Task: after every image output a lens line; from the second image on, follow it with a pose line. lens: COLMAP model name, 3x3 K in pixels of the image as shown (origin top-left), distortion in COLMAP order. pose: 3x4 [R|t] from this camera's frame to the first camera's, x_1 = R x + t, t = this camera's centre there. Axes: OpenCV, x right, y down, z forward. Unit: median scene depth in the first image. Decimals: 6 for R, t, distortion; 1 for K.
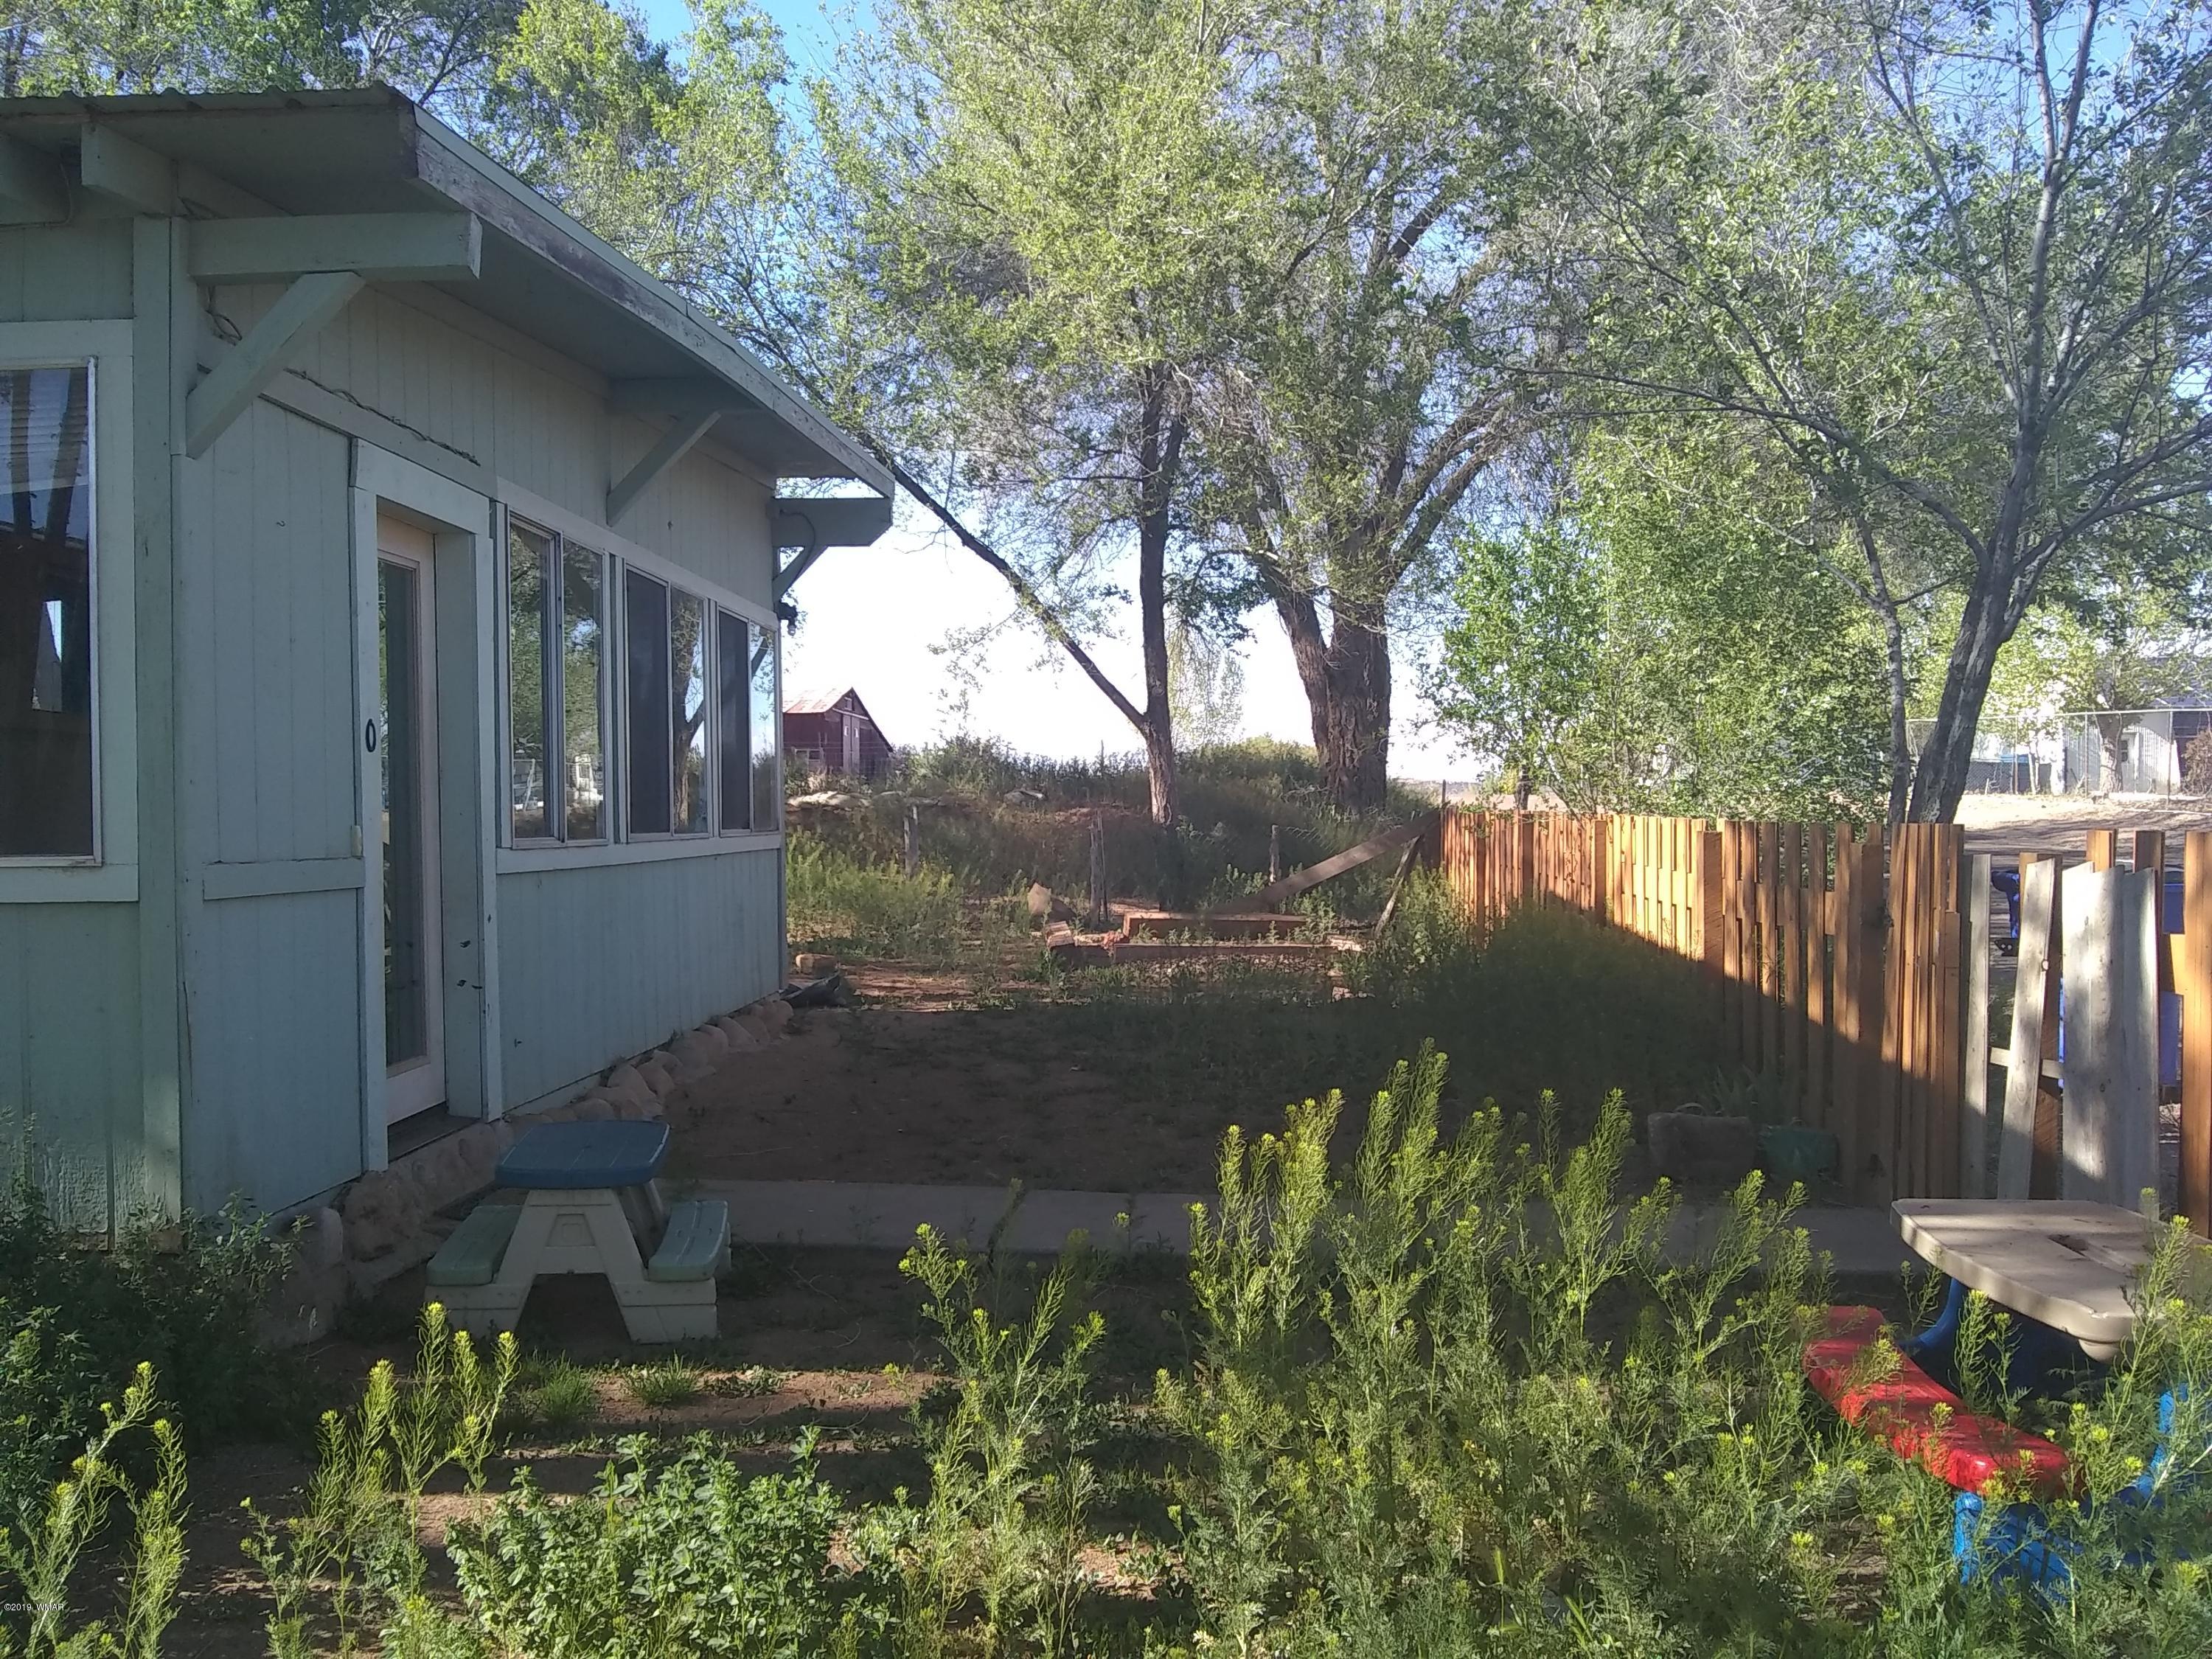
lens RADIAL K [[2006.5, 0, 1106.0], [0, 2006.5, 829.5], [0, 0, 1]] dist [0.019829, -0.099011]
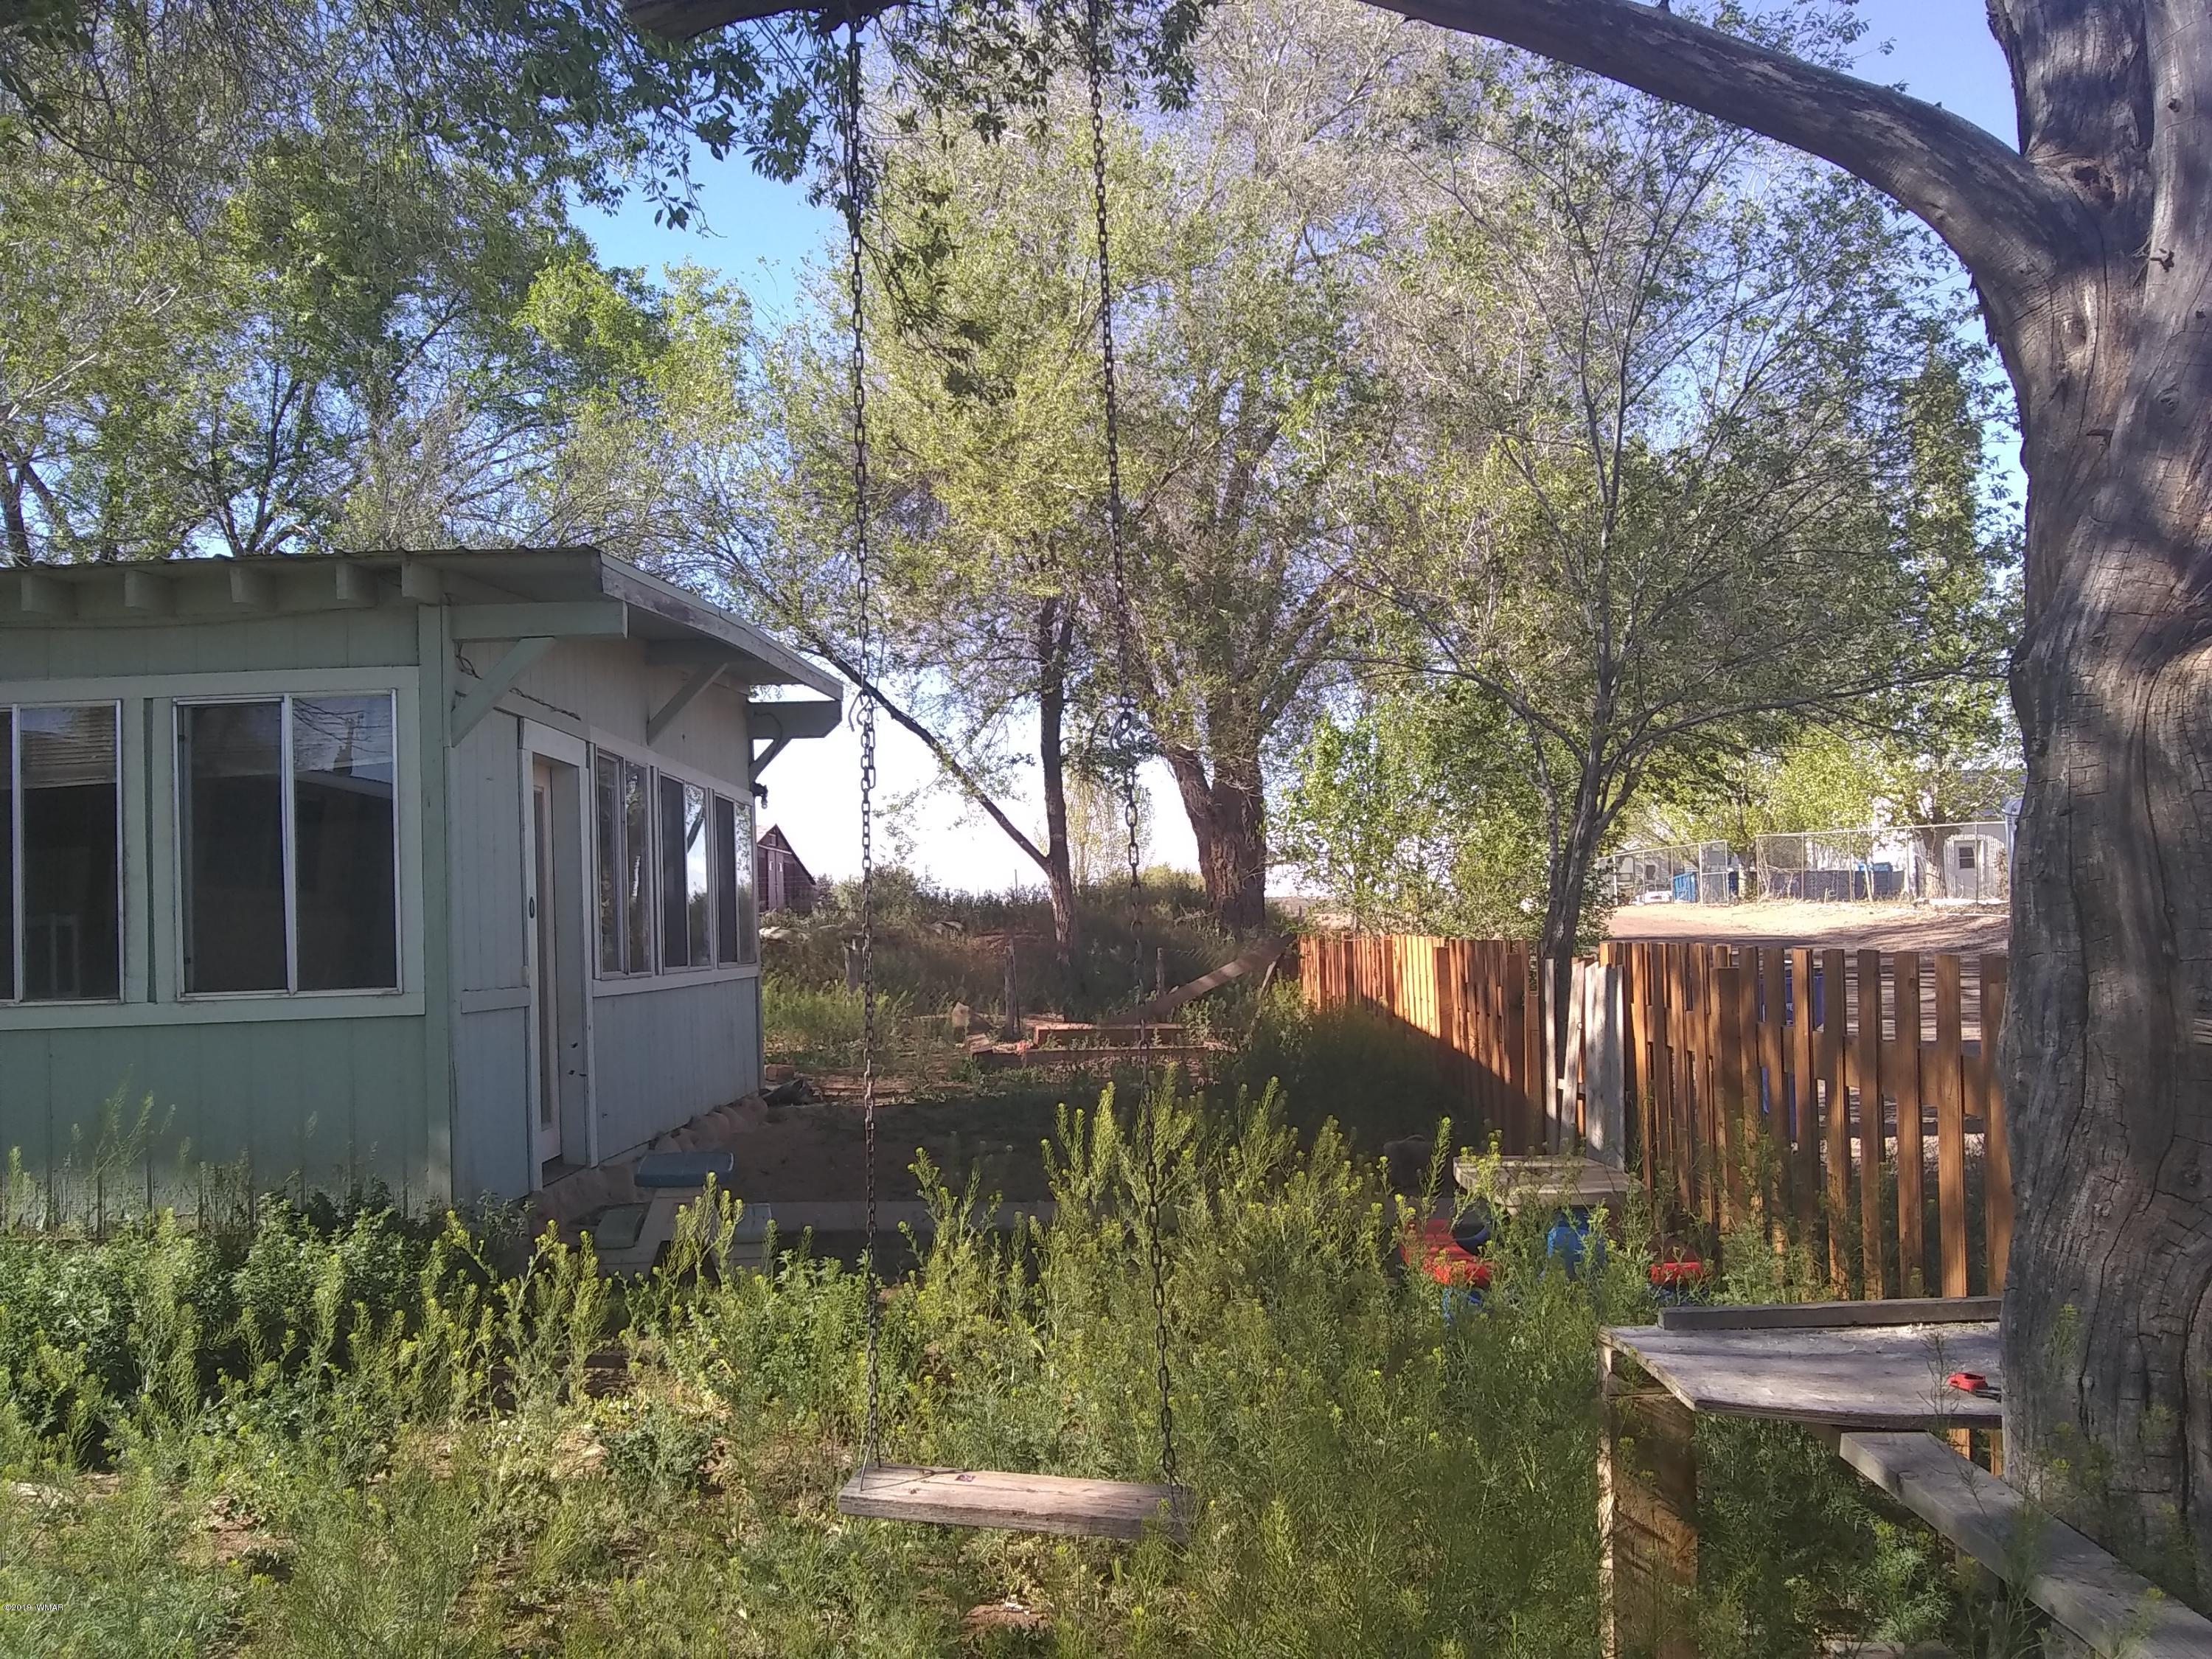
lens RADIAL K [[2006.5, 0, 1106.0], [0, 2006.5, 829.5], [0, 0, 1]] dist [0.019829, -0.099011]
pose [[0.998858, -0.022038, 0.042396, 0.004549], [0.024594, 0.997851, -0.060731, -0.000782], [-0.040966, 0.061704, 0.997253, -0.228053]]
